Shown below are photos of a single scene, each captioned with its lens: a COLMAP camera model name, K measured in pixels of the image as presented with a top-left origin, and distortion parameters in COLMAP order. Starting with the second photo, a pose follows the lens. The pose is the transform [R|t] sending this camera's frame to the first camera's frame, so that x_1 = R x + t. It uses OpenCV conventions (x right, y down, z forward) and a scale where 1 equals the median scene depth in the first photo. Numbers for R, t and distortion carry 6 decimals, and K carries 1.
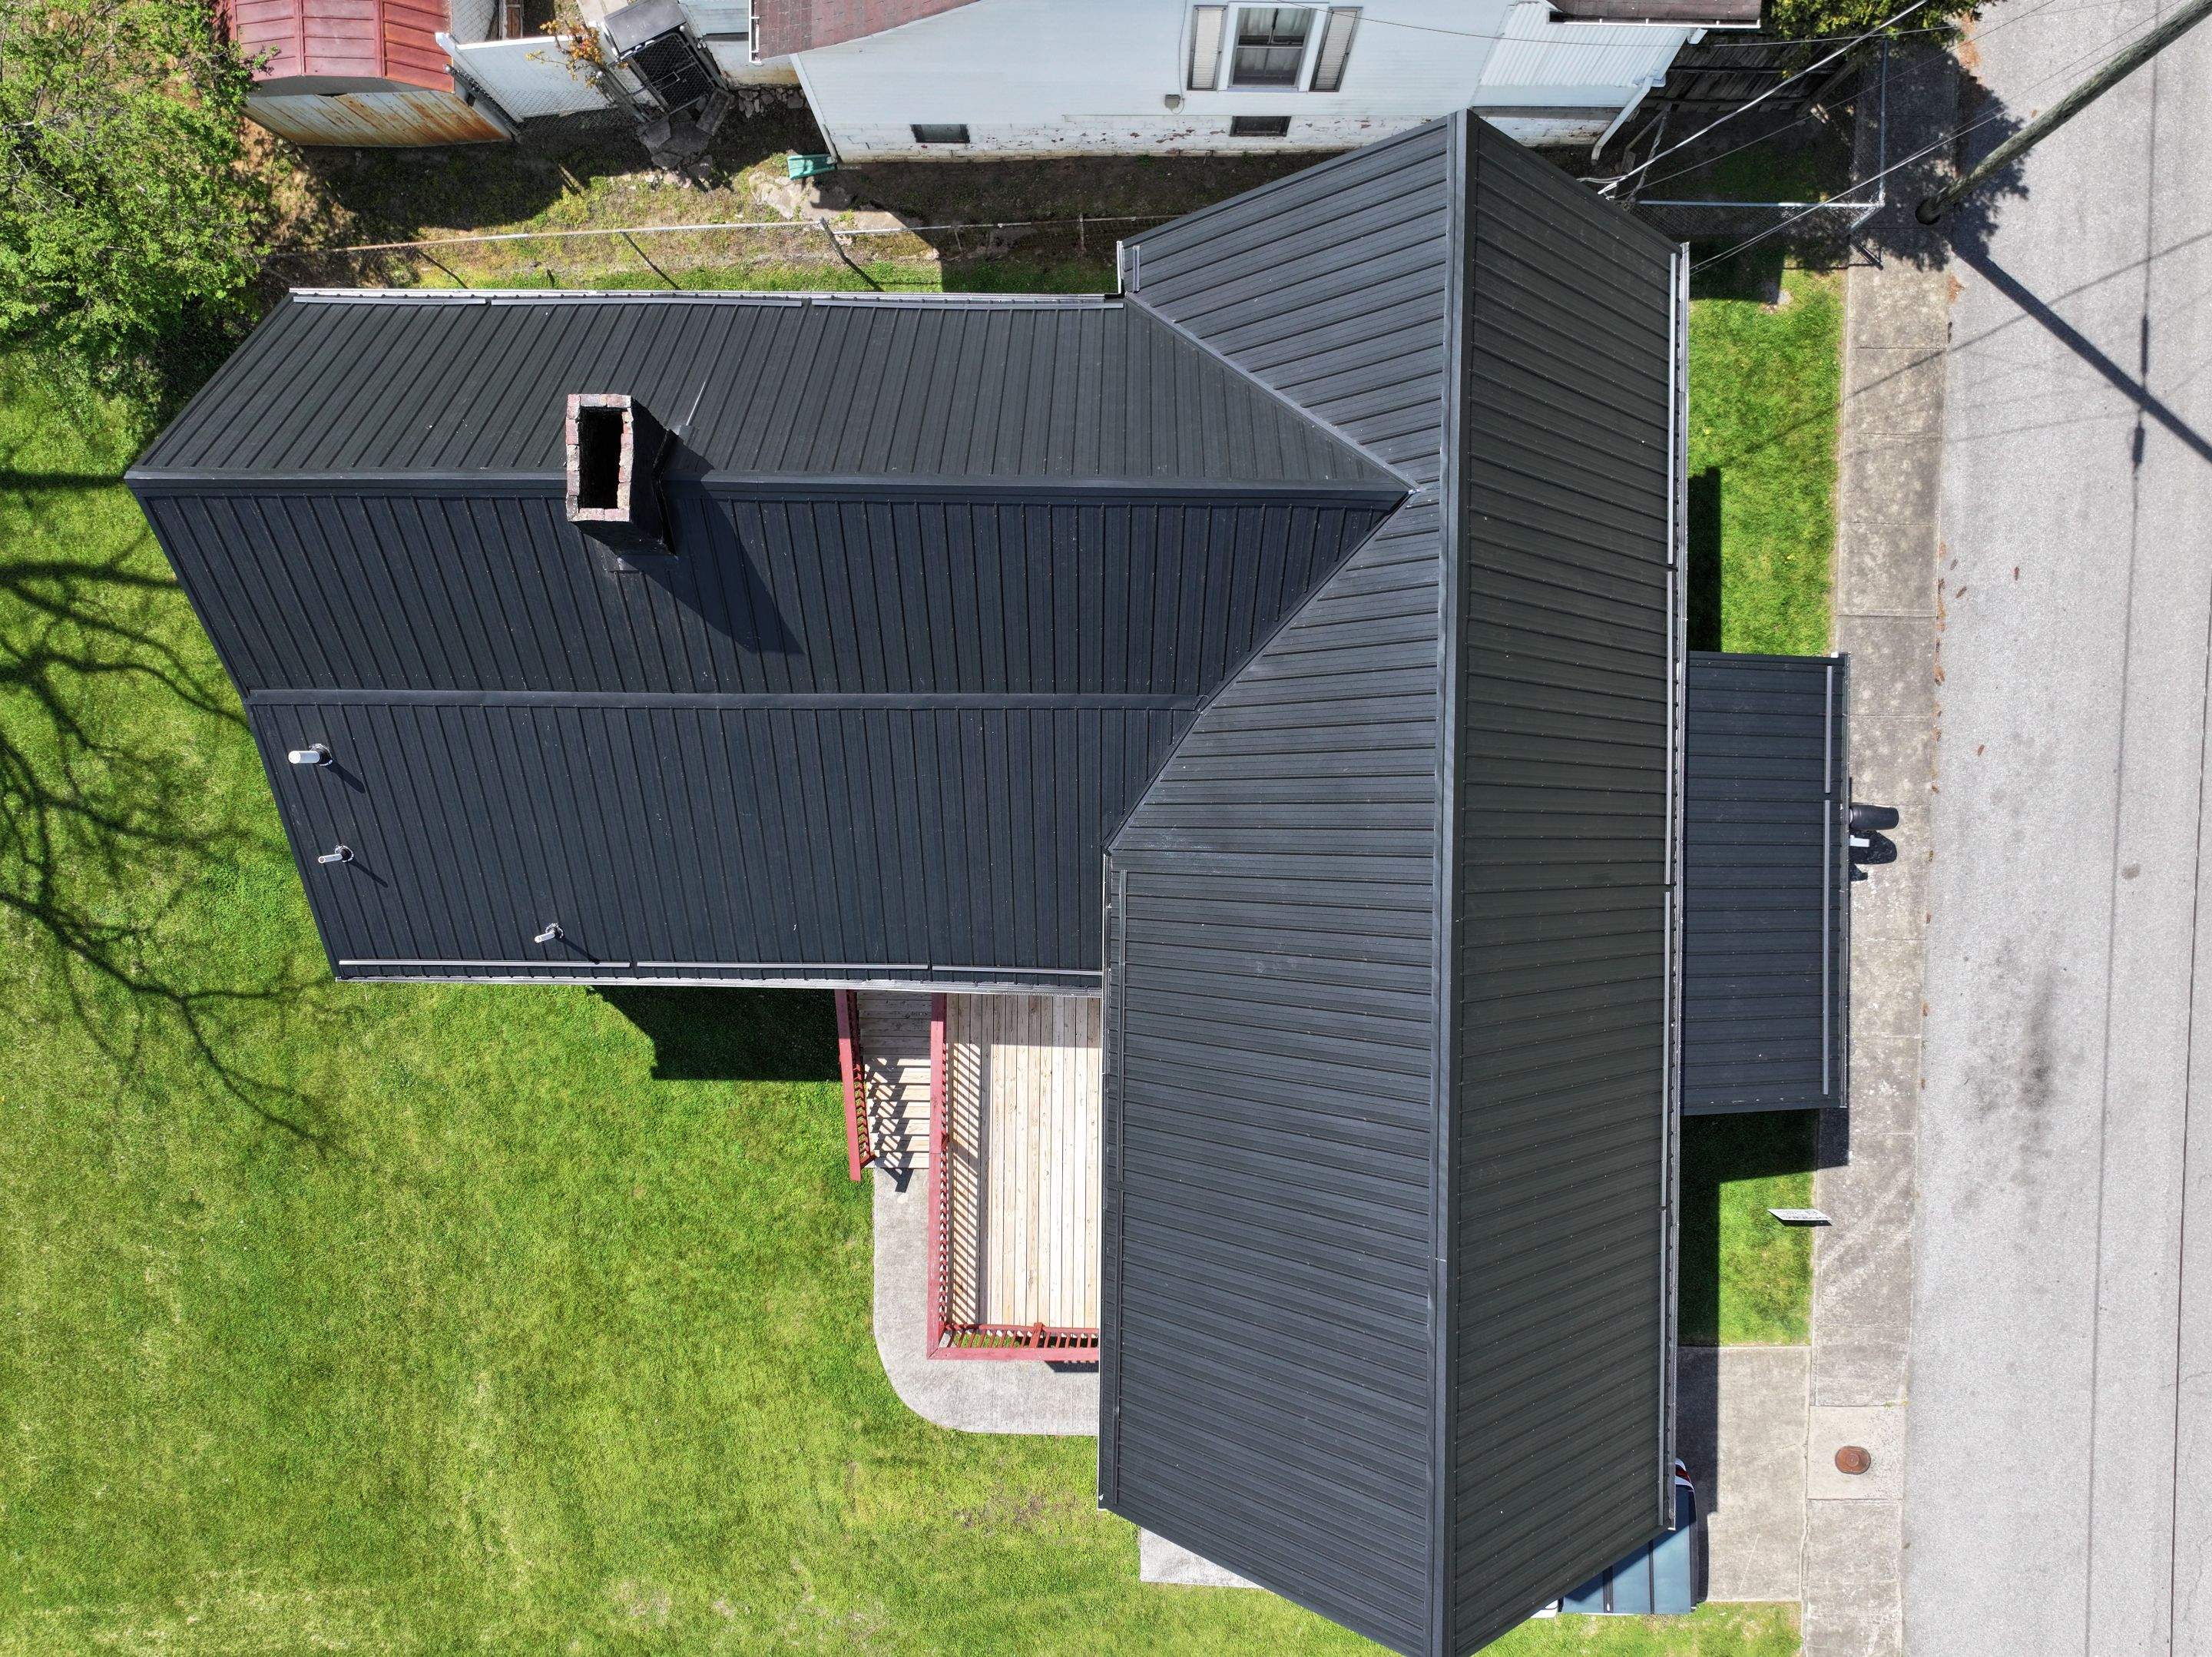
lens RADIAL K [[1577.9, 0, 1104.2], [0, 1577.9, 831.3], [0, 0, 1]] dist [0.003944, 0.013878]
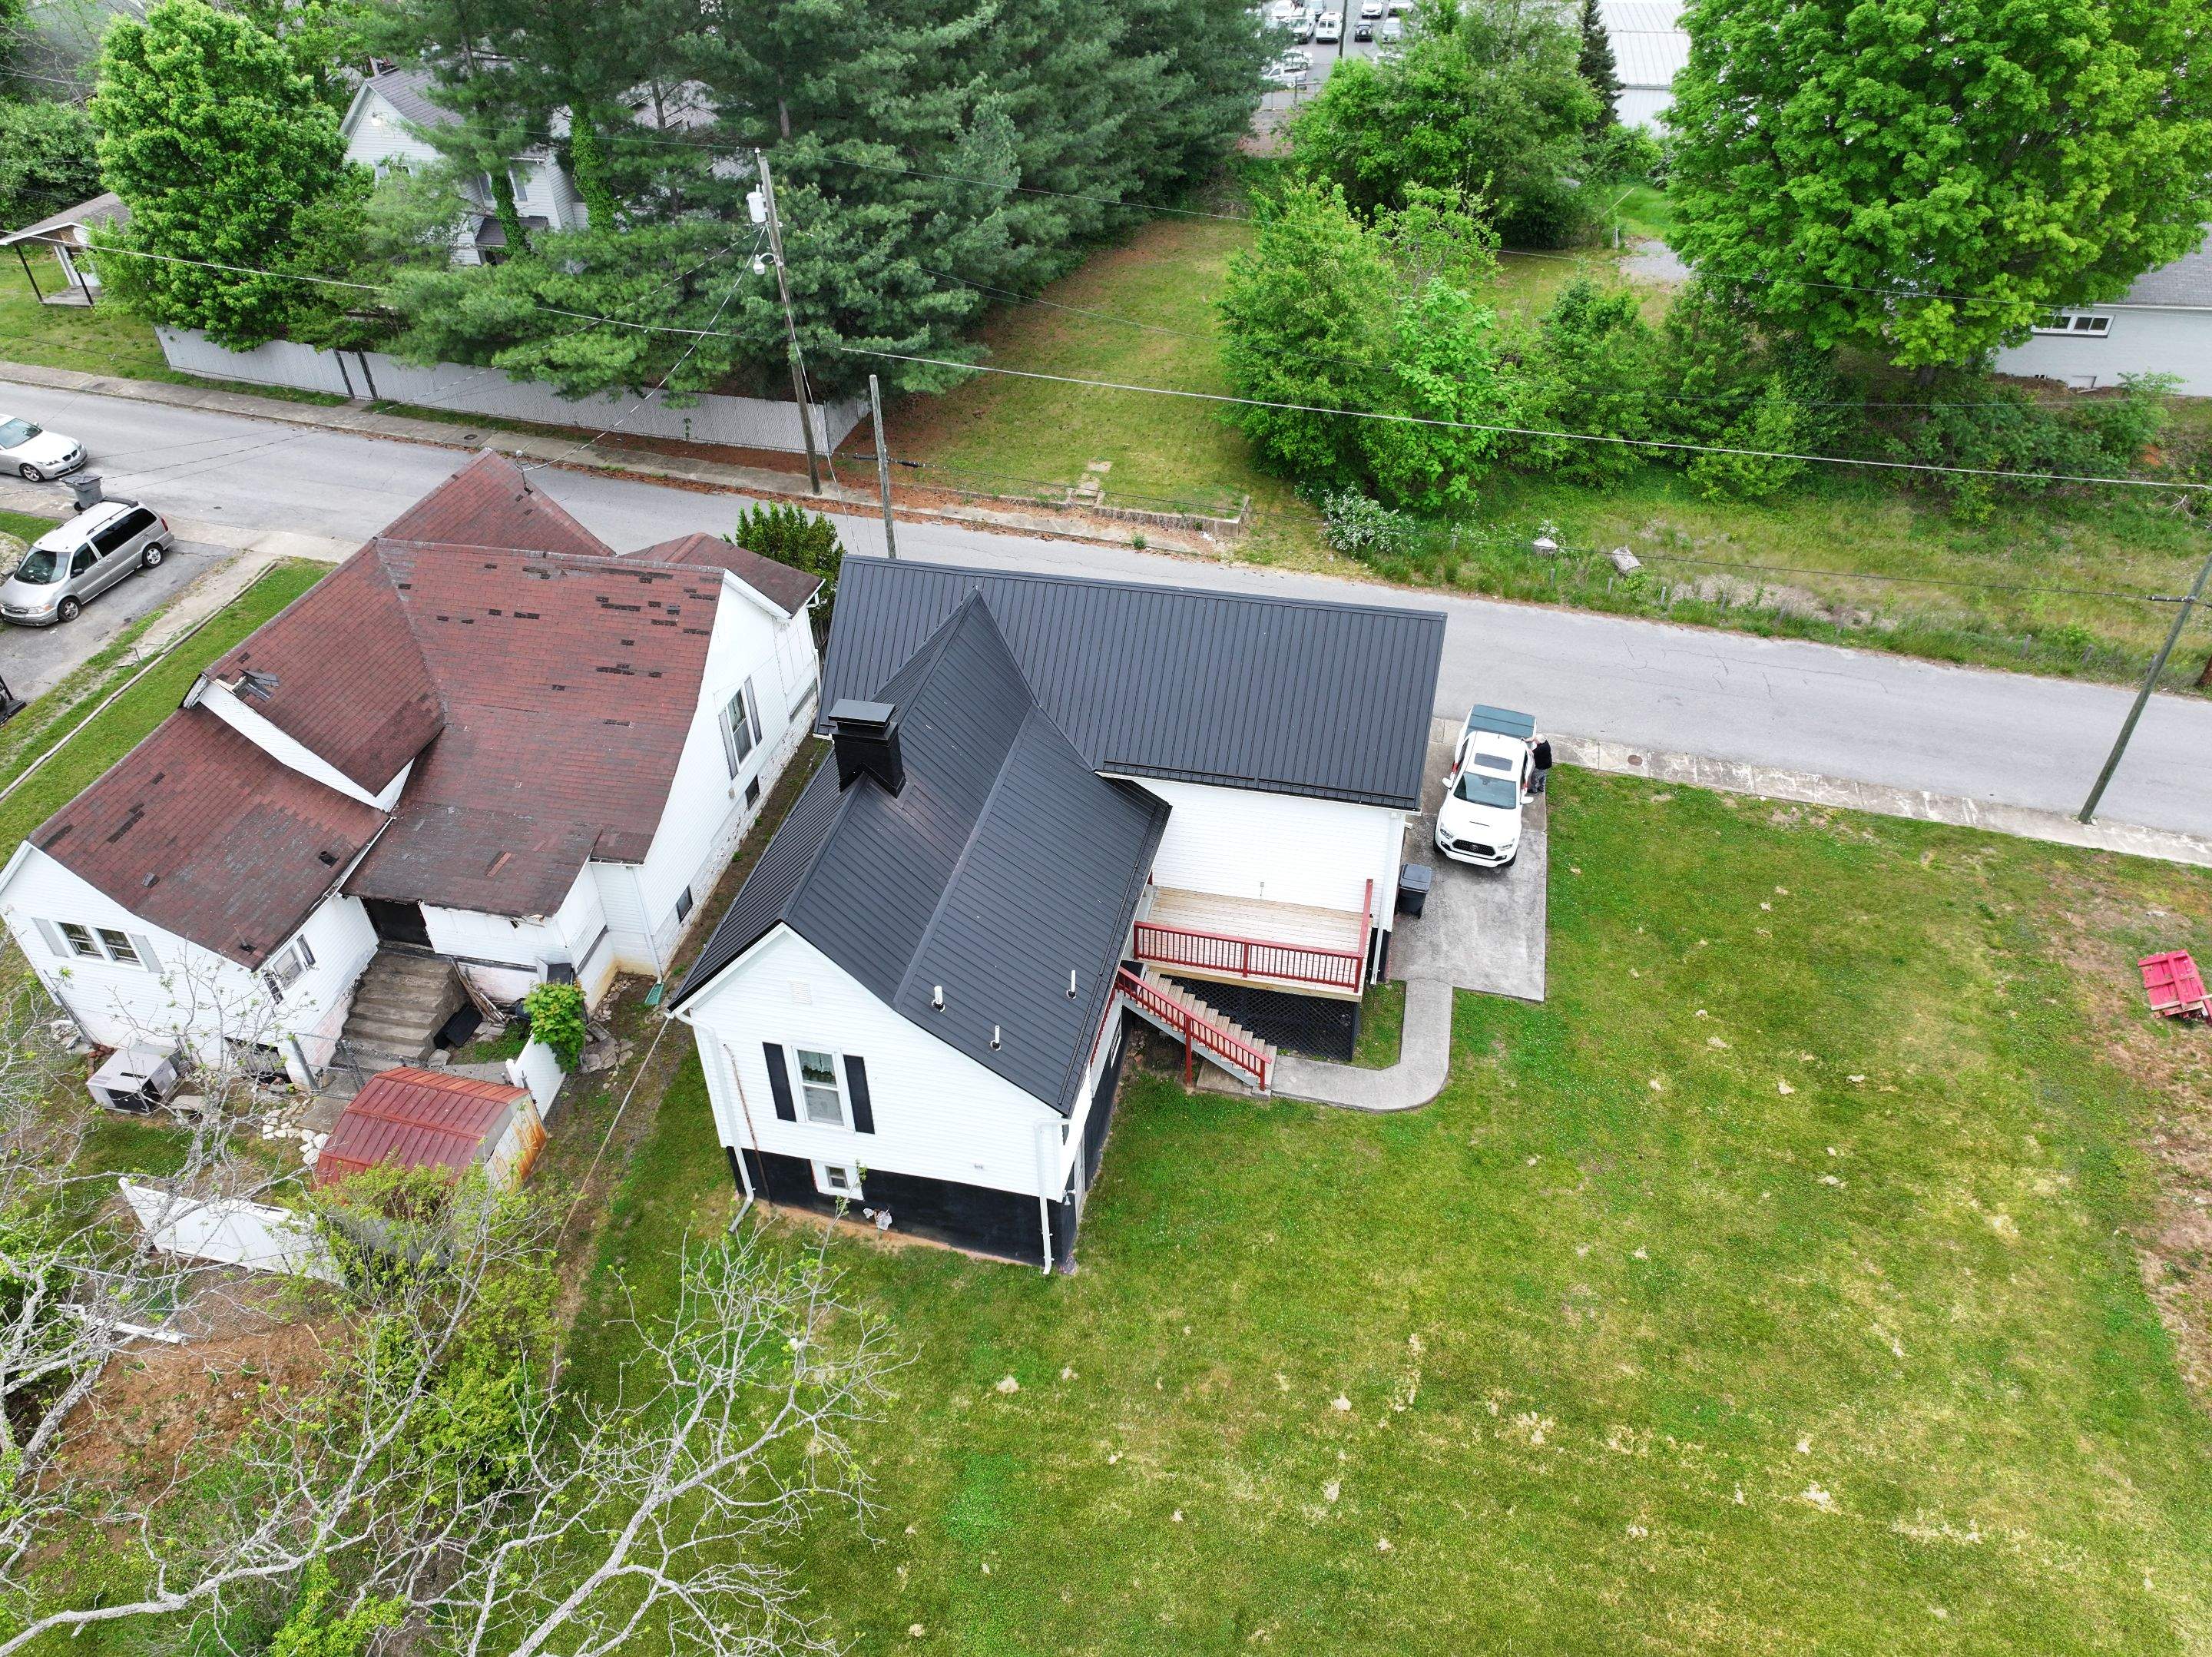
lens RADIAL K [[1494.6, 0, 1106.2], [0, 1494.6, 832.0], [0, 0, 1]] dist [0.002111, 0.002225]
pose [[0.206408, -0.609842, 0.765172, -1.129502], [0.978396, 0.119254, -0.168881, 0.269042], [0.011741, 0.783499, 0.621282, -0.095778]]
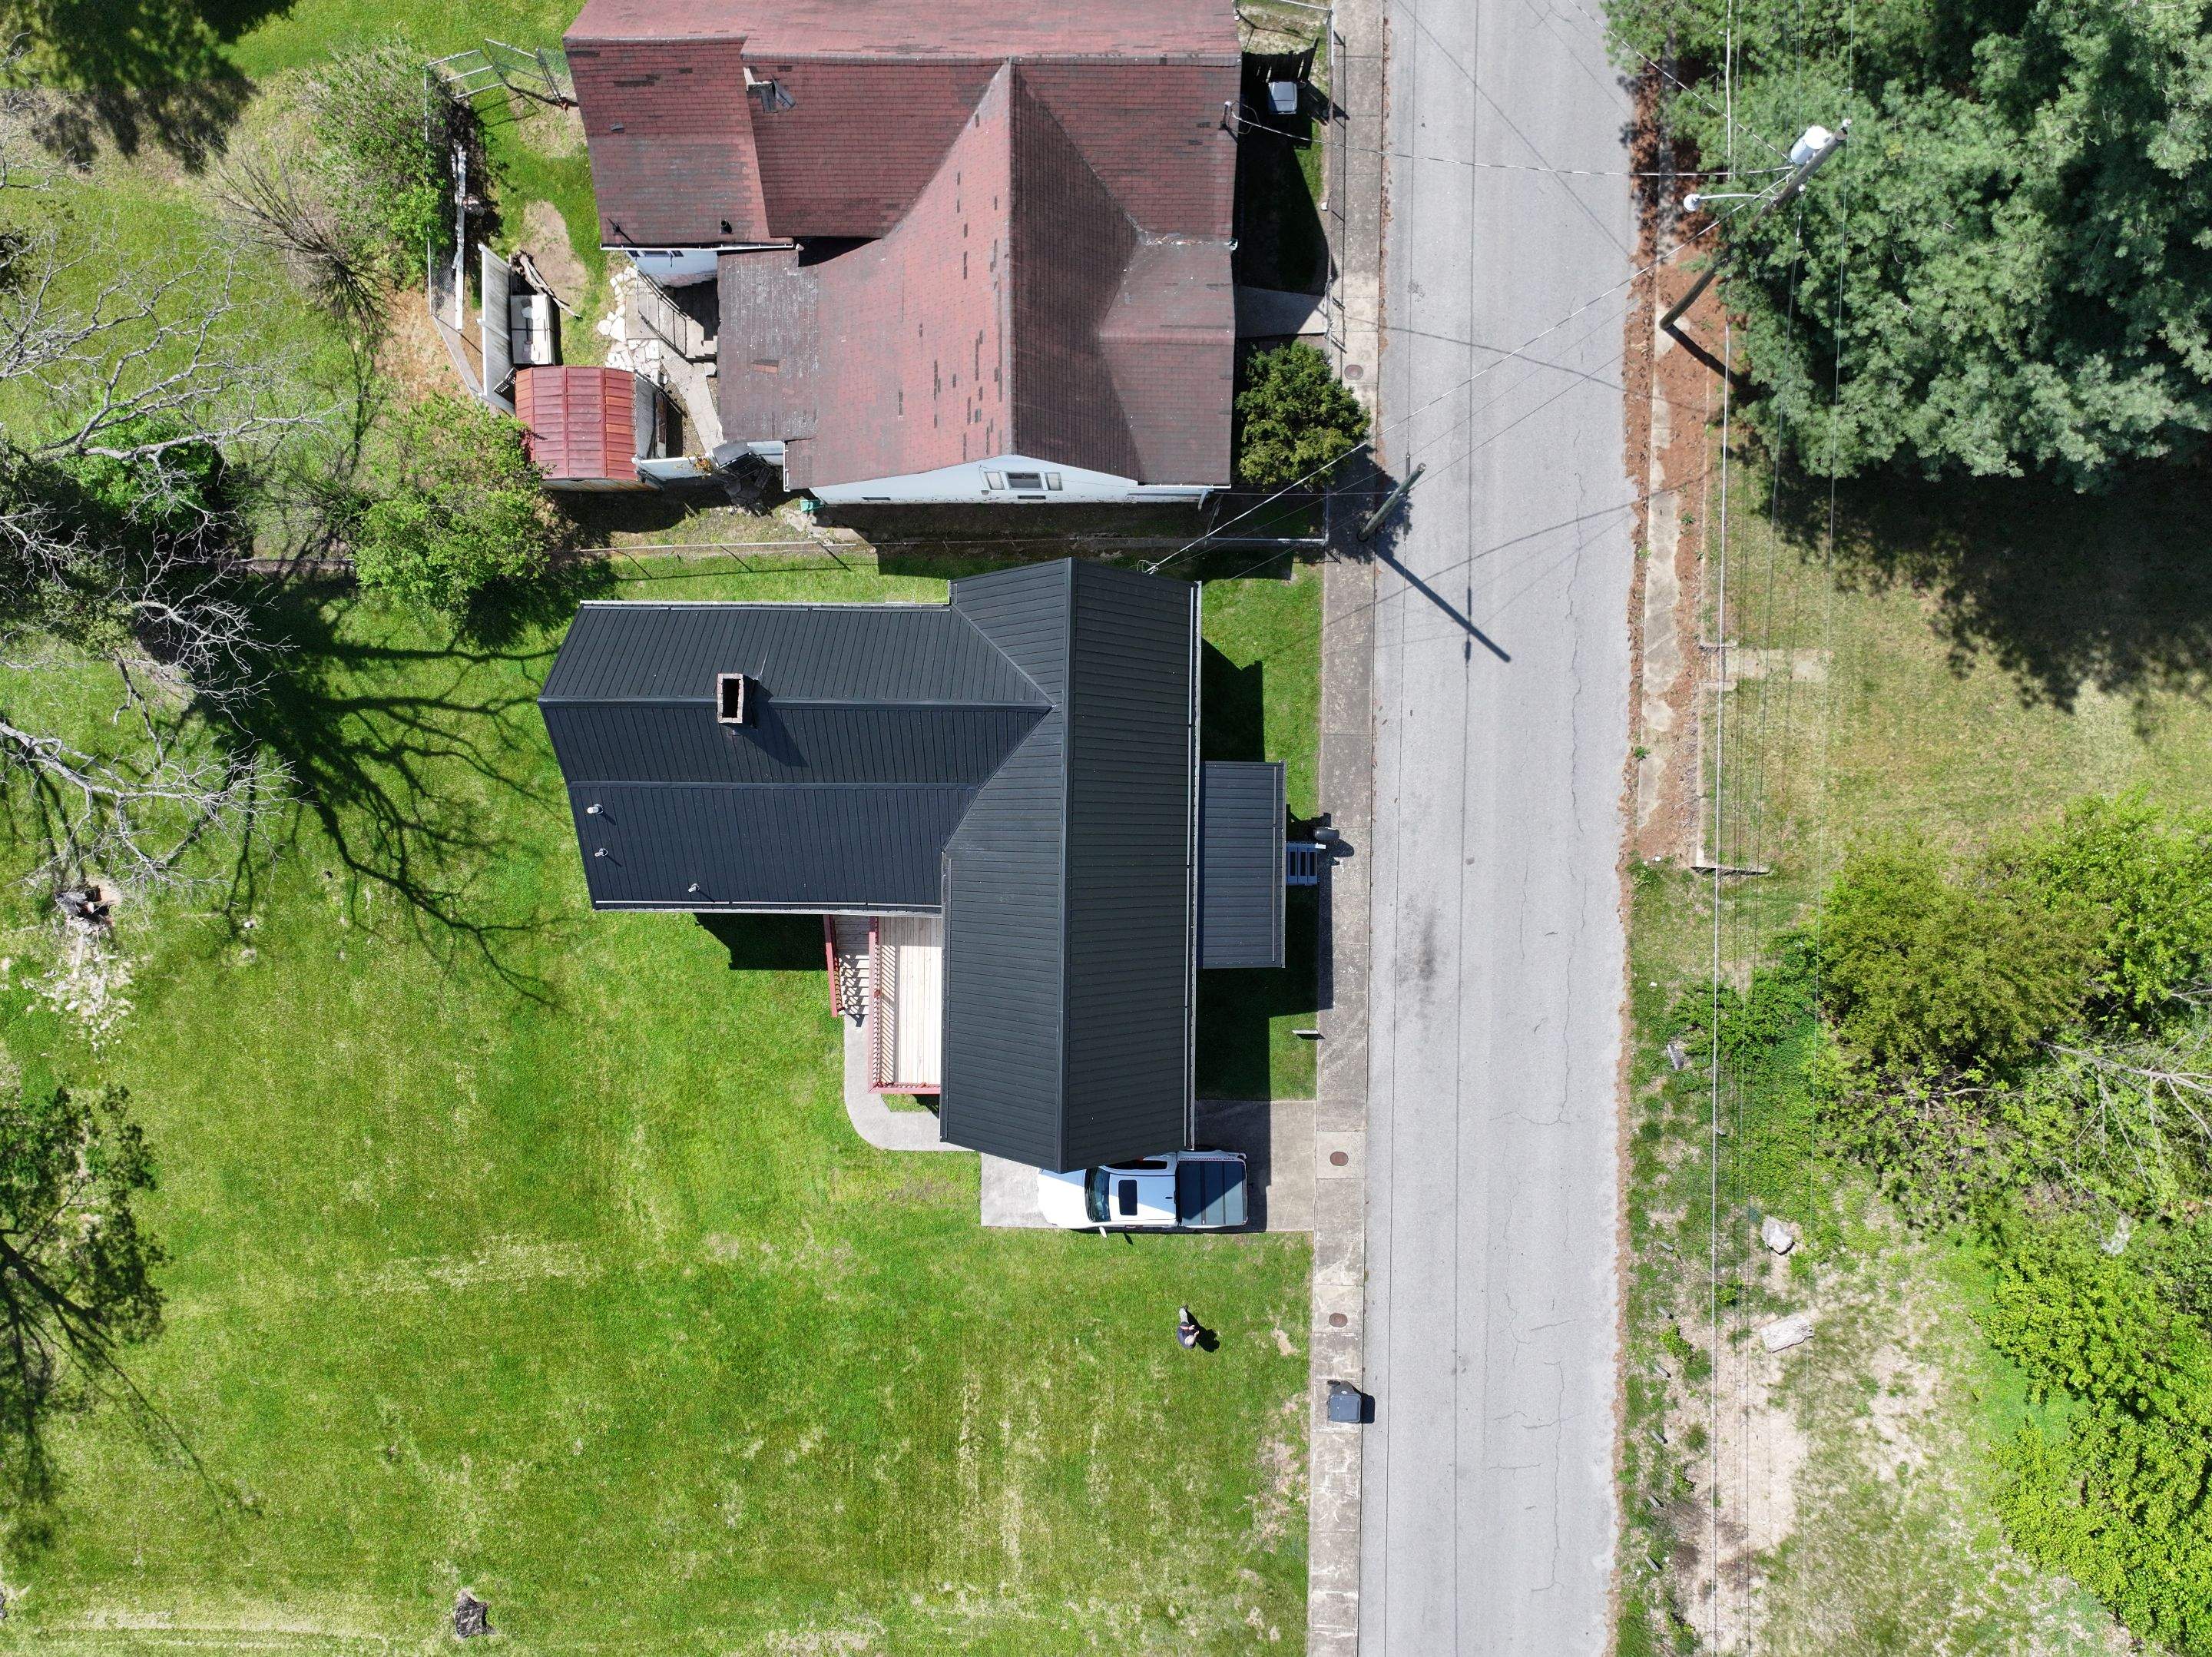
lens RADIAL K [[1577.9, 0, 1104.2], [0, 1577.9, 831.3], [0, 0, 1]] dist [0.003944, 0.013878]
pose [[1.000000, -0.000423, -0.000073, 0.173946], [0.000423, 0.999998, -0.002067, -0.007741], [0.000073, 0.002067, 0.999998, -0.941715]]
